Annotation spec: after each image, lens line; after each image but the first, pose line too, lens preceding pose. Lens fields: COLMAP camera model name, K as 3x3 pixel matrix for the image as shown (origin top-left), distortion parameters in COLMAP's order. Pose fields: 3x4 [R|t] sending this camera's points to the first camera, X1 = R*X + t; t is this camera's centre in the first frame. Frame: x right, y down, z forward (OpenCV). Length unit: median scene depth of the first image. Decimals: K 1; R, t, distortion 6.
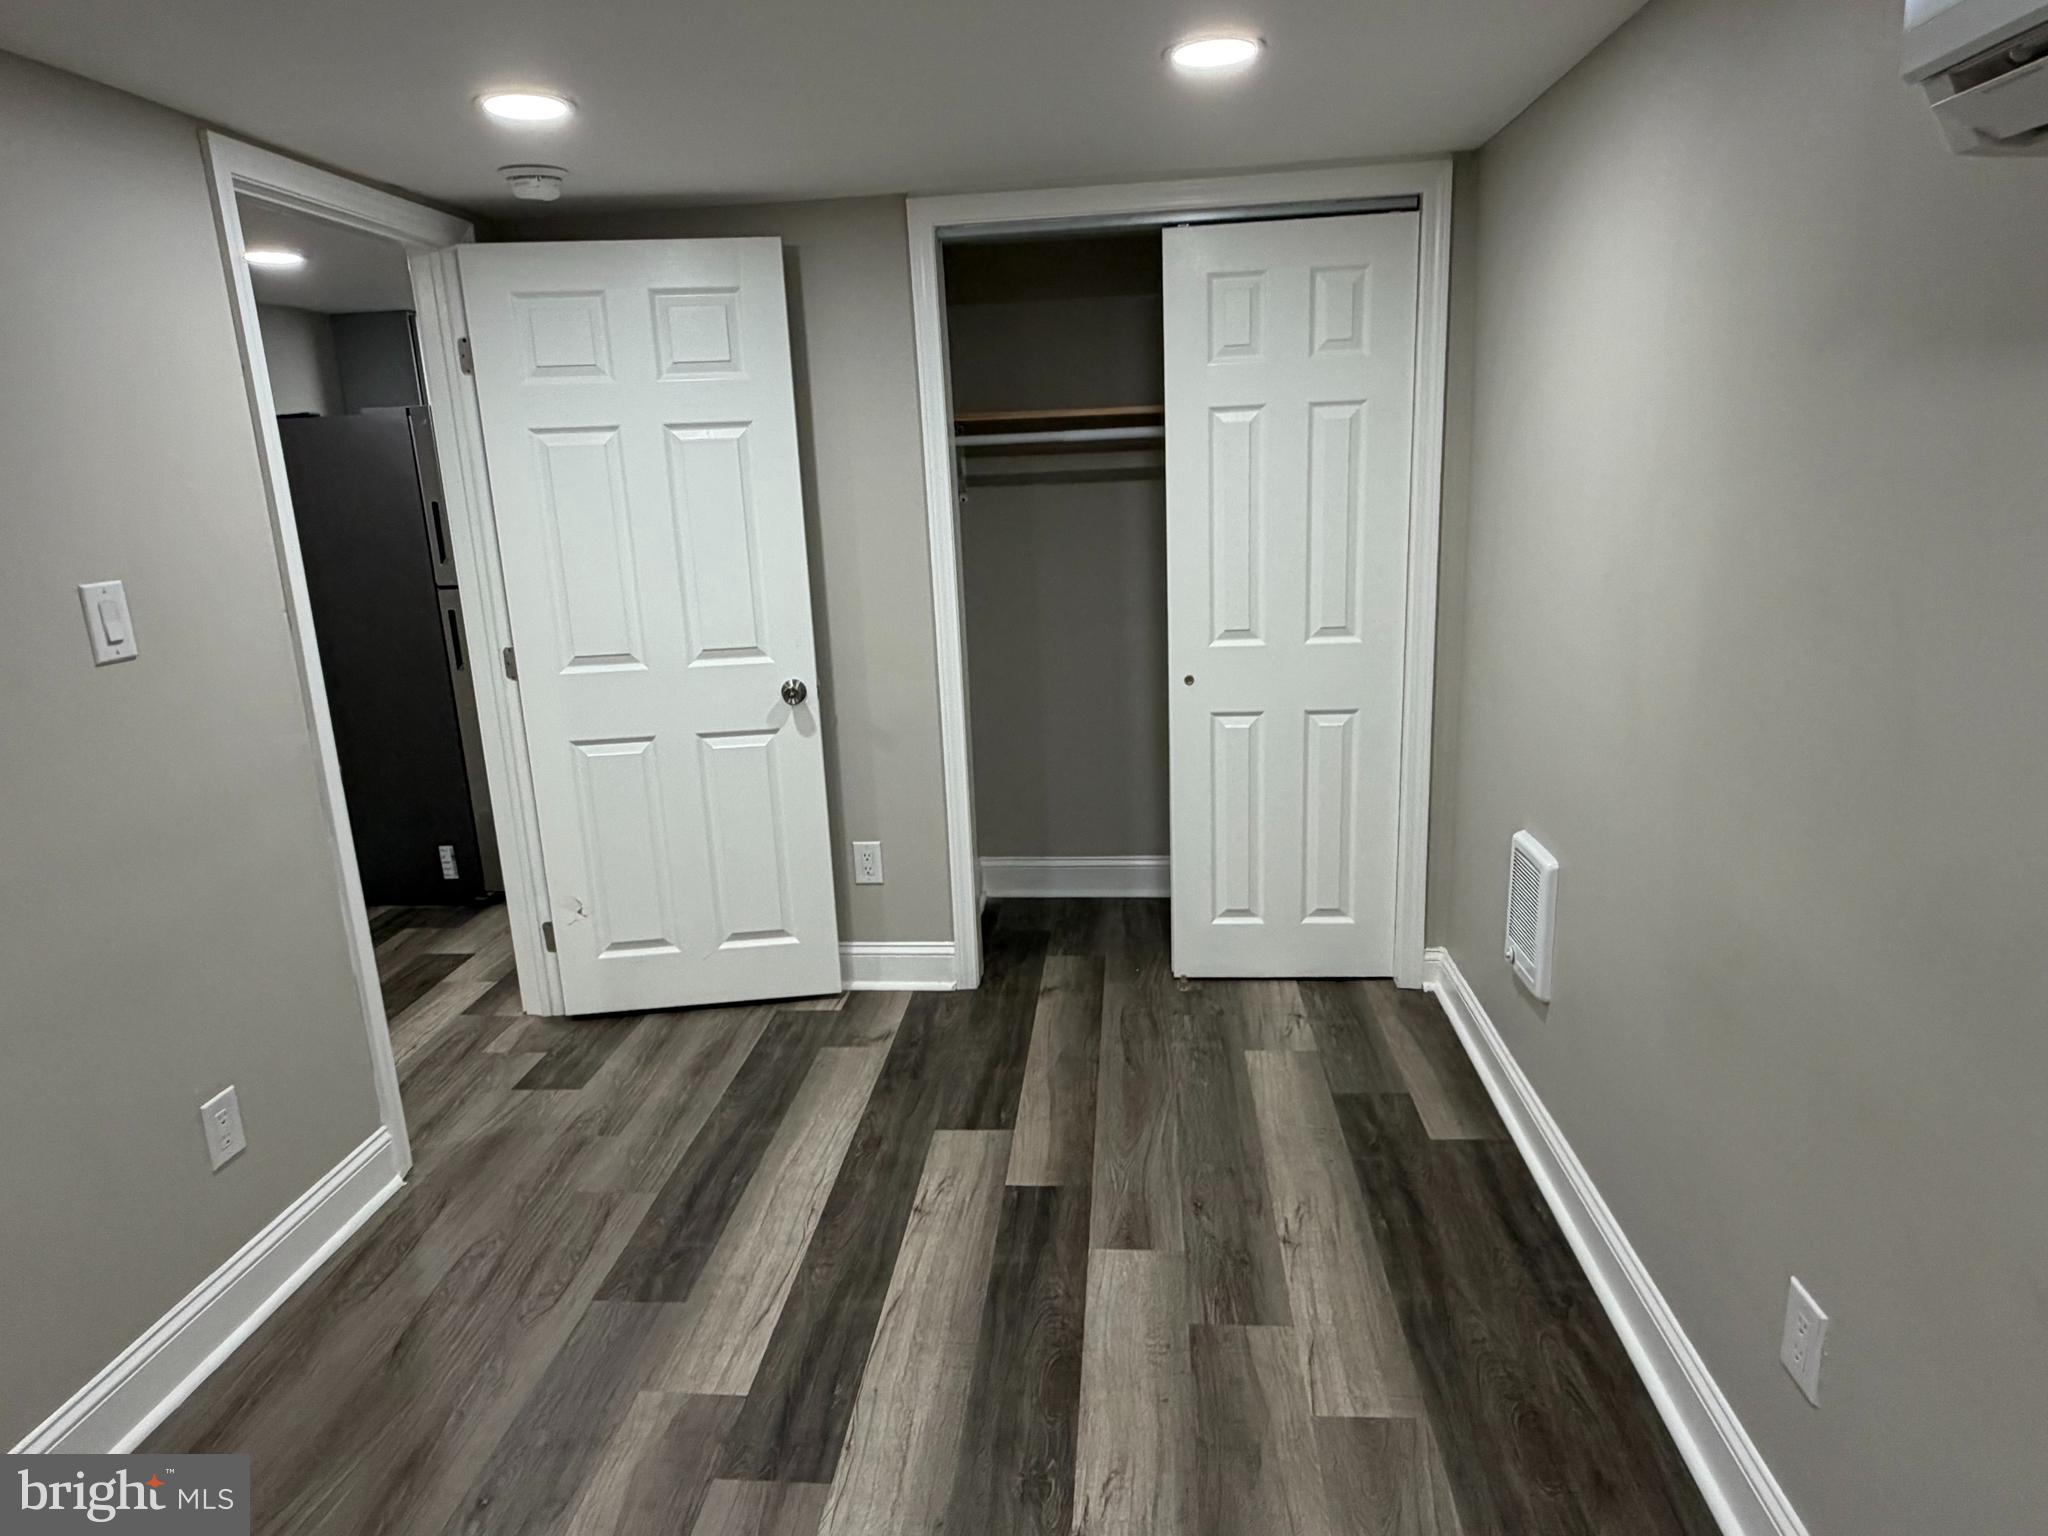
lens RADIAL K [[1238.5, 0, 1021.8], [0, 1238.5, 769.7], [0, 0, 1]] dist [0.001282, -0.000392]
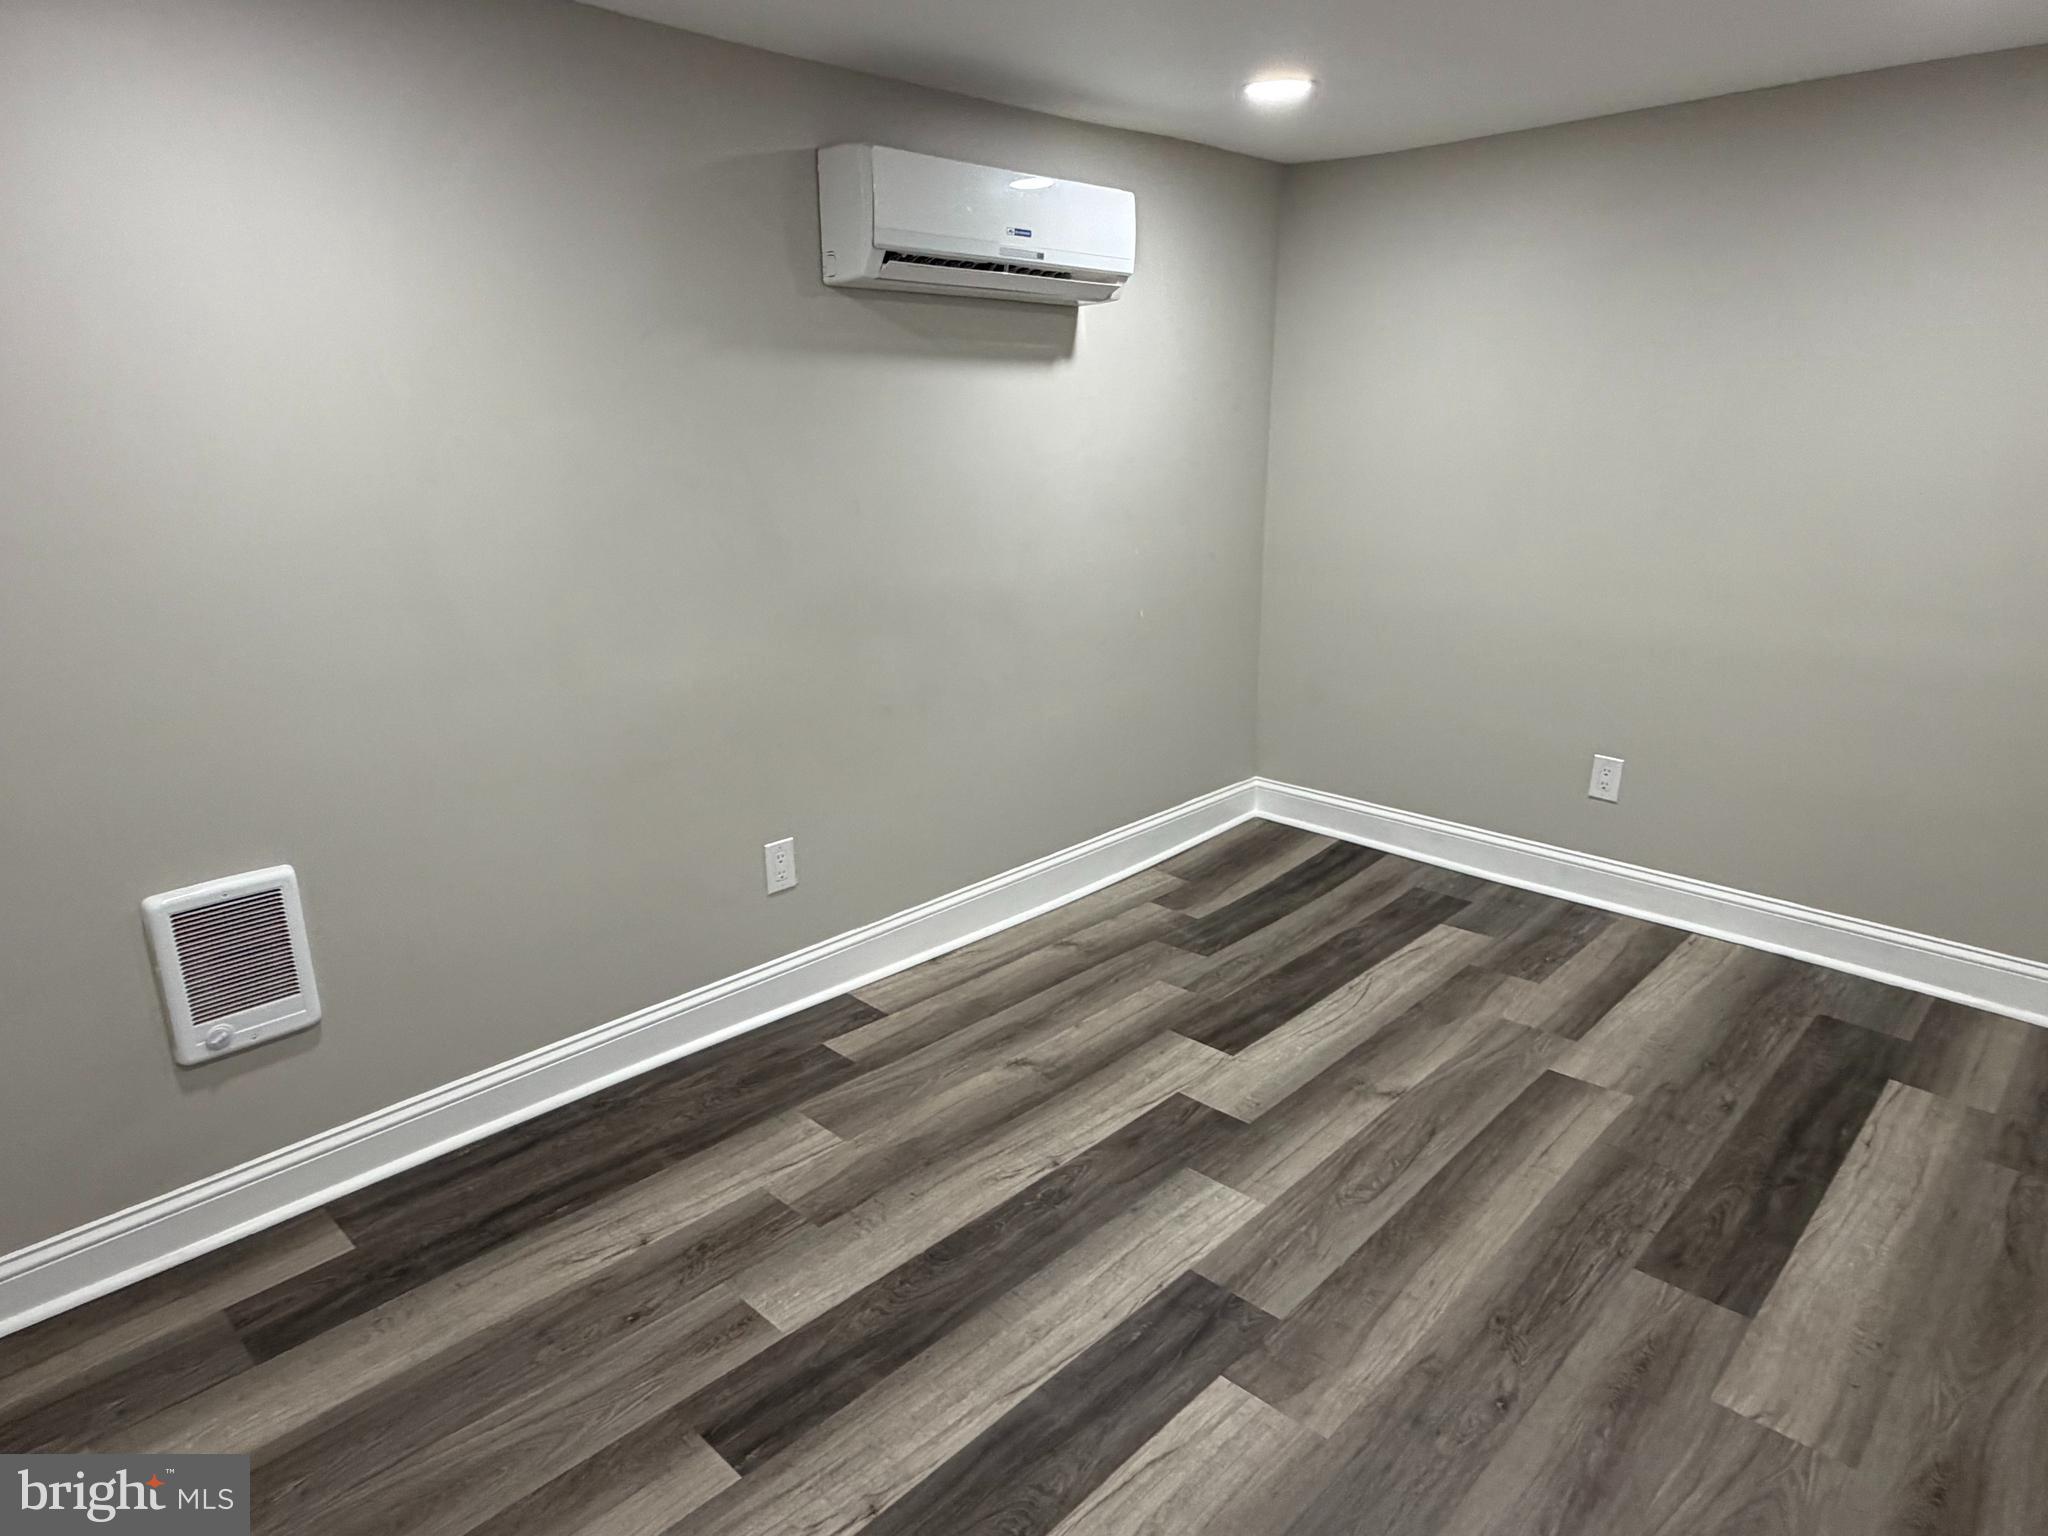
lens RADIAL K [[1238.5, 0, 1019.9], [0, 1238.5, 771.3], [0, 0, 1]] dist [0.001282, -0.000392]
pose [[-0.778345, -0.123407, 0.615589, -0.598898], [0.195776, 0.883898, 0.424732, -0.301768], [-0.596532, 0.451105, -0.663818, 1.455331]]
